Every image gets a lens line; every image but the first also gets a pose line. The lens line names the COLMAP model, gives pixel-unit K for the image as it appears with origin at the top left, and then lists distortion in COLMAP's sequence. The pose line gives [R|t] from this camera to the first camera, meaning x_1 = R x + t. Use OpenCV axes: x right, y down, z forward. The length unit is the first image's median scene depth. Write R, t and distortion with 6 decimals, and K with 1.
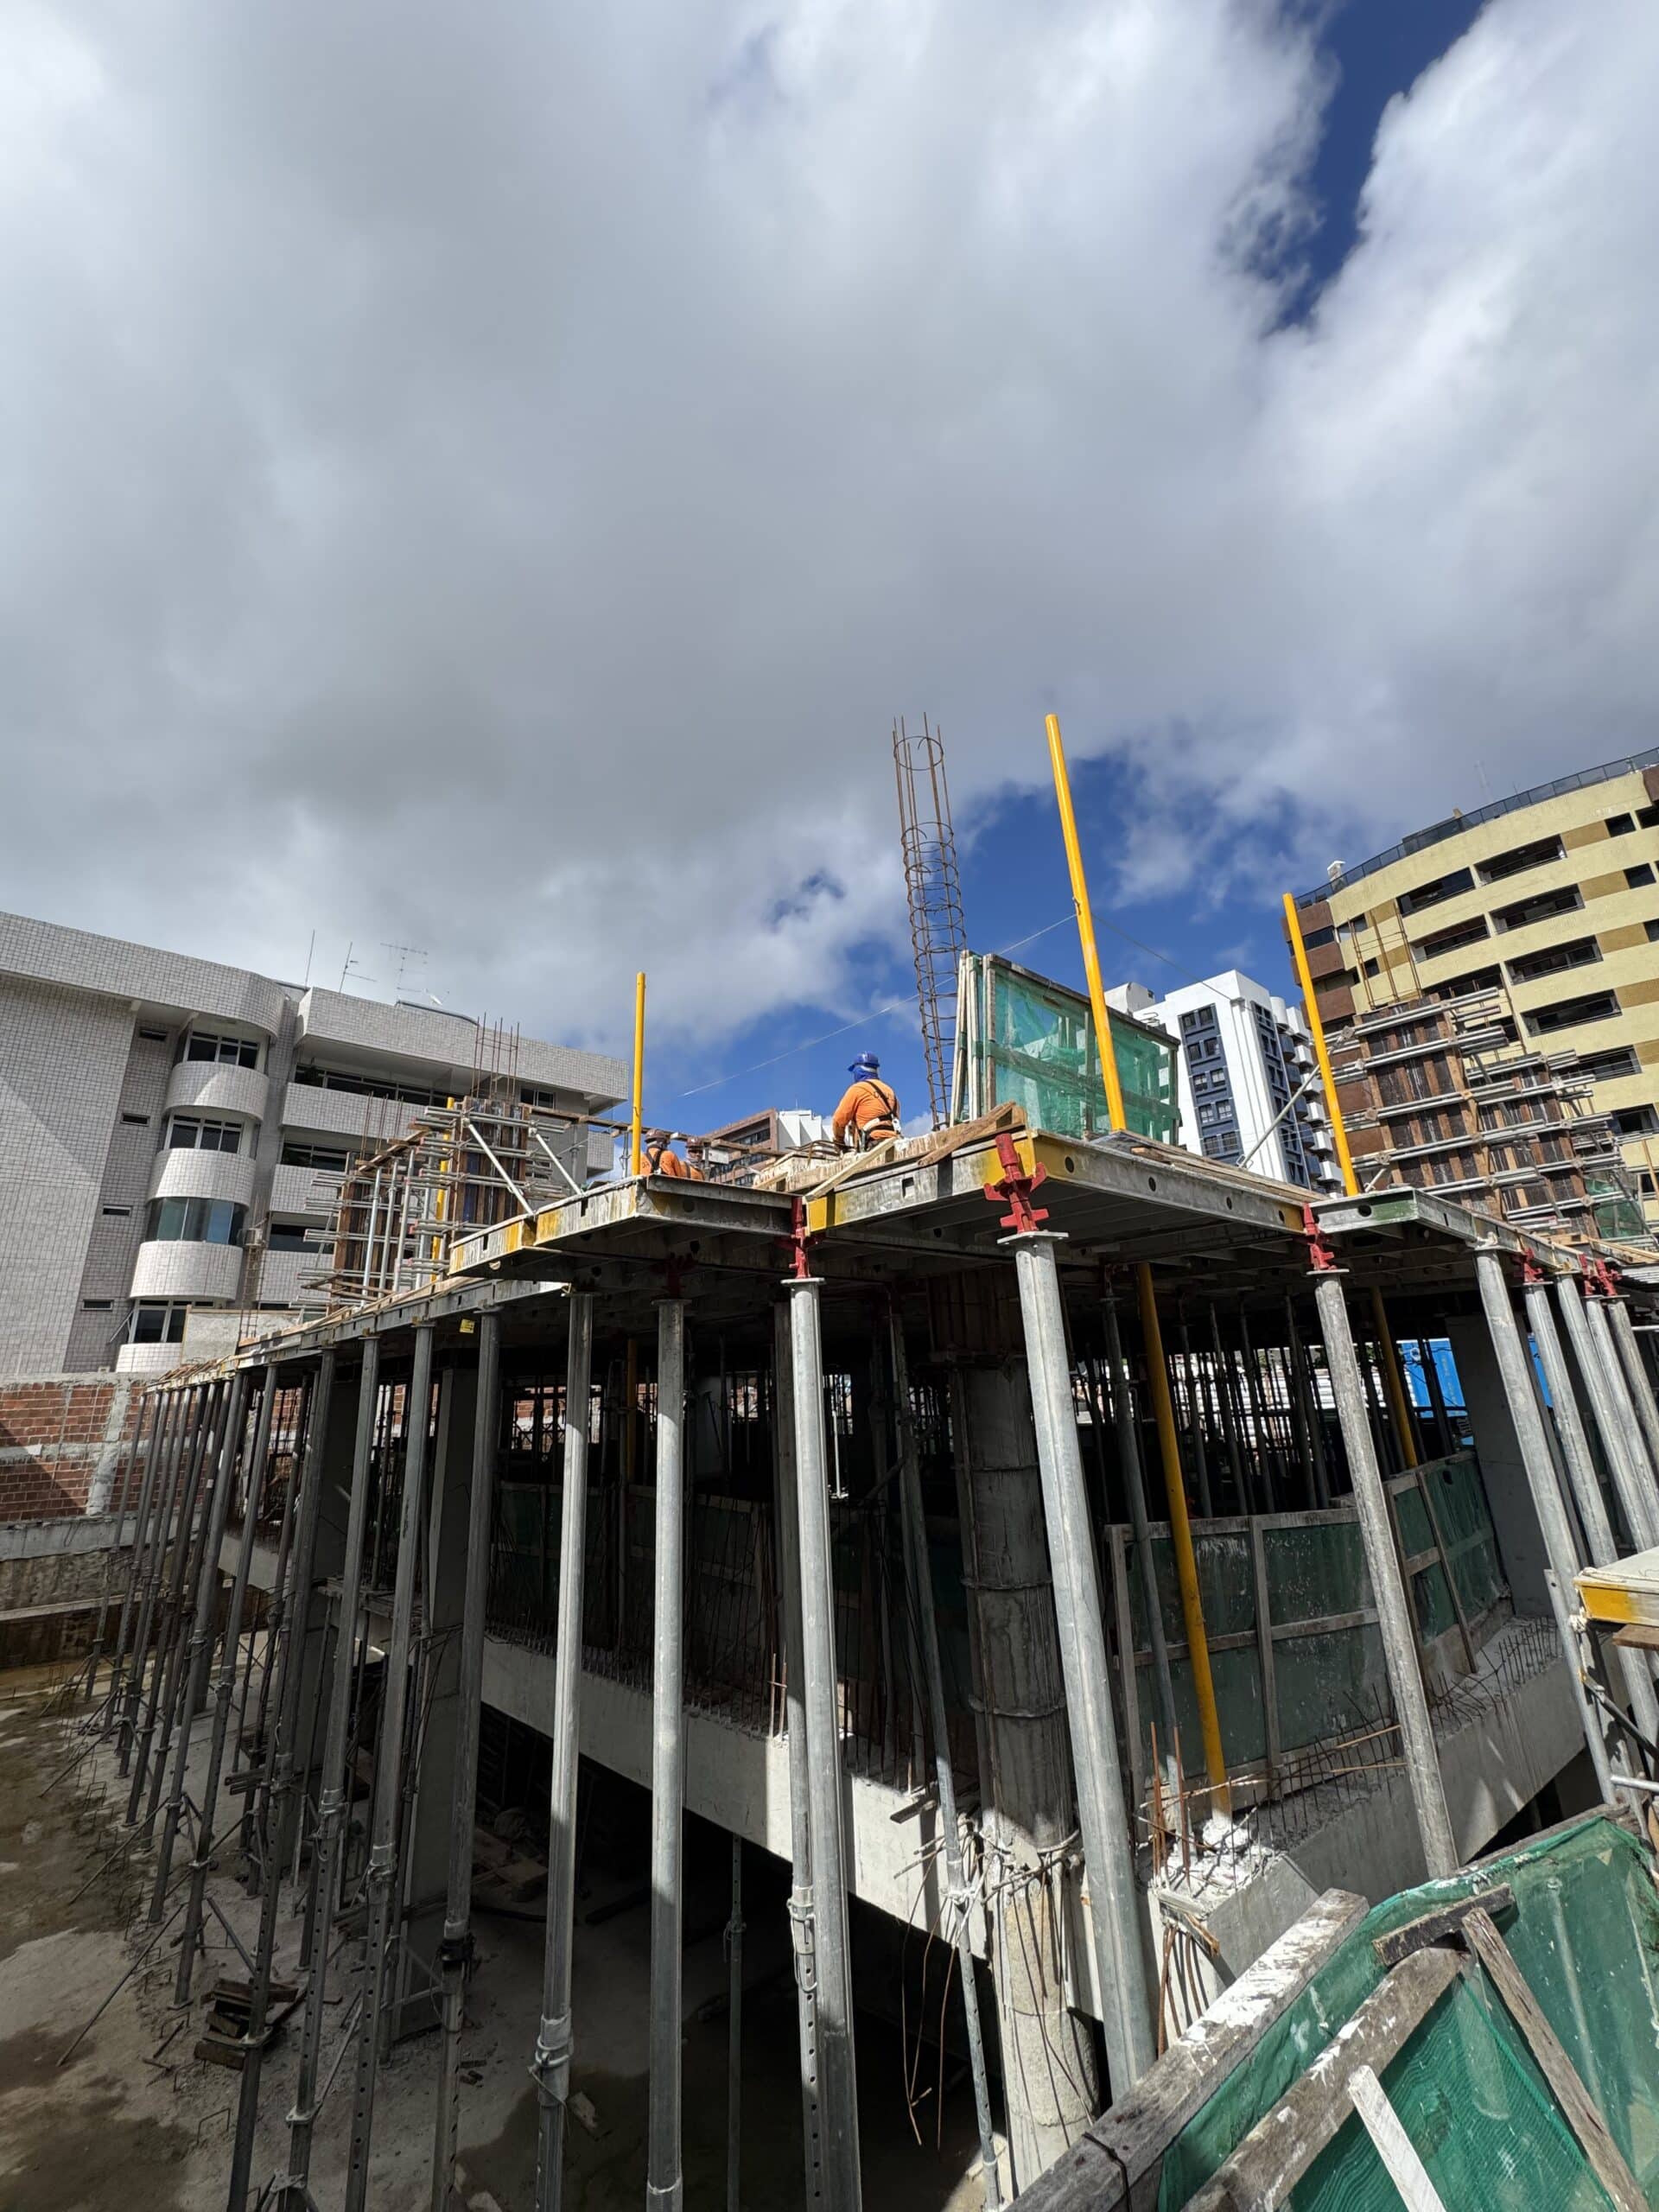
lens RADIAL K [[893.9, 0, 822.3], [0, 893.9, 1099.6], [0, 0, 1]] dist [0.000966, 0.000028]
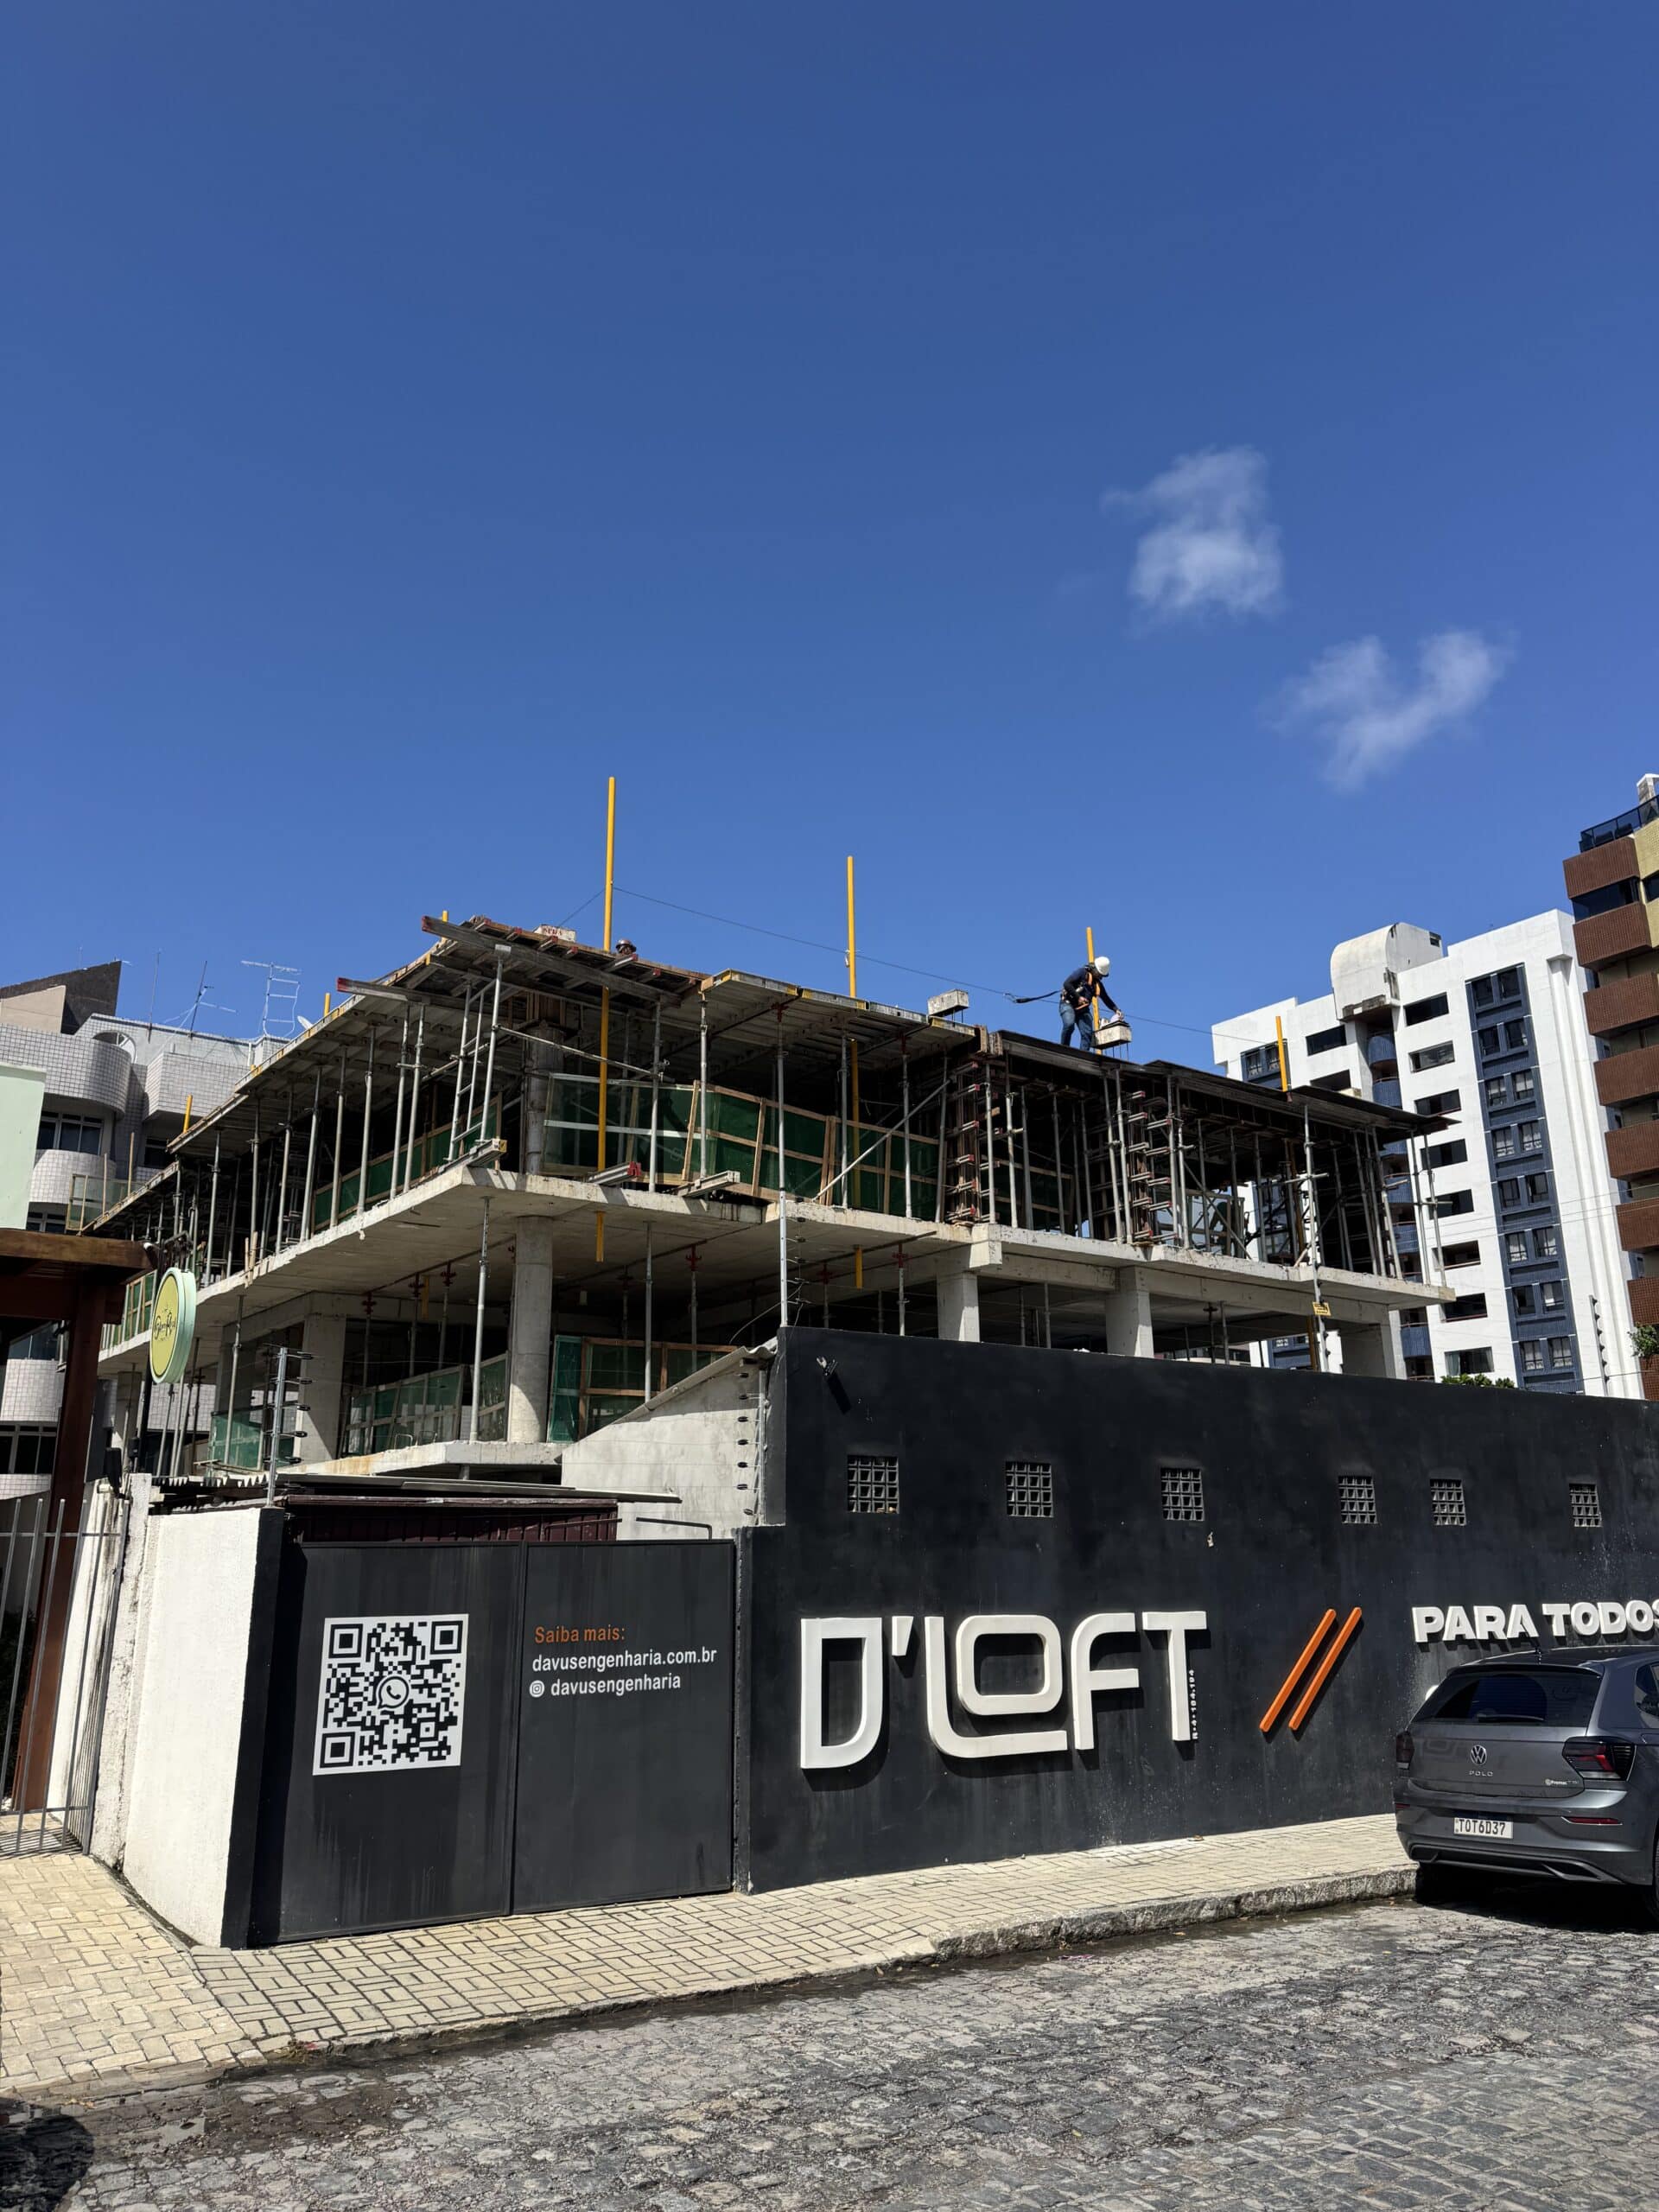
lens RADIAL K [[1543.3, 0, 831.6], [0, 1543.3, 1108.8], [0, 0, 1]] dist [-0.001576, -0.000207]
pose [[0.997327, 0.018419, -0.070712, 0.039653], [-0.016242, 0.999380, 0.031230, -0.033574], [0.071243, -0.029998, 0.997008, -0.101888]]
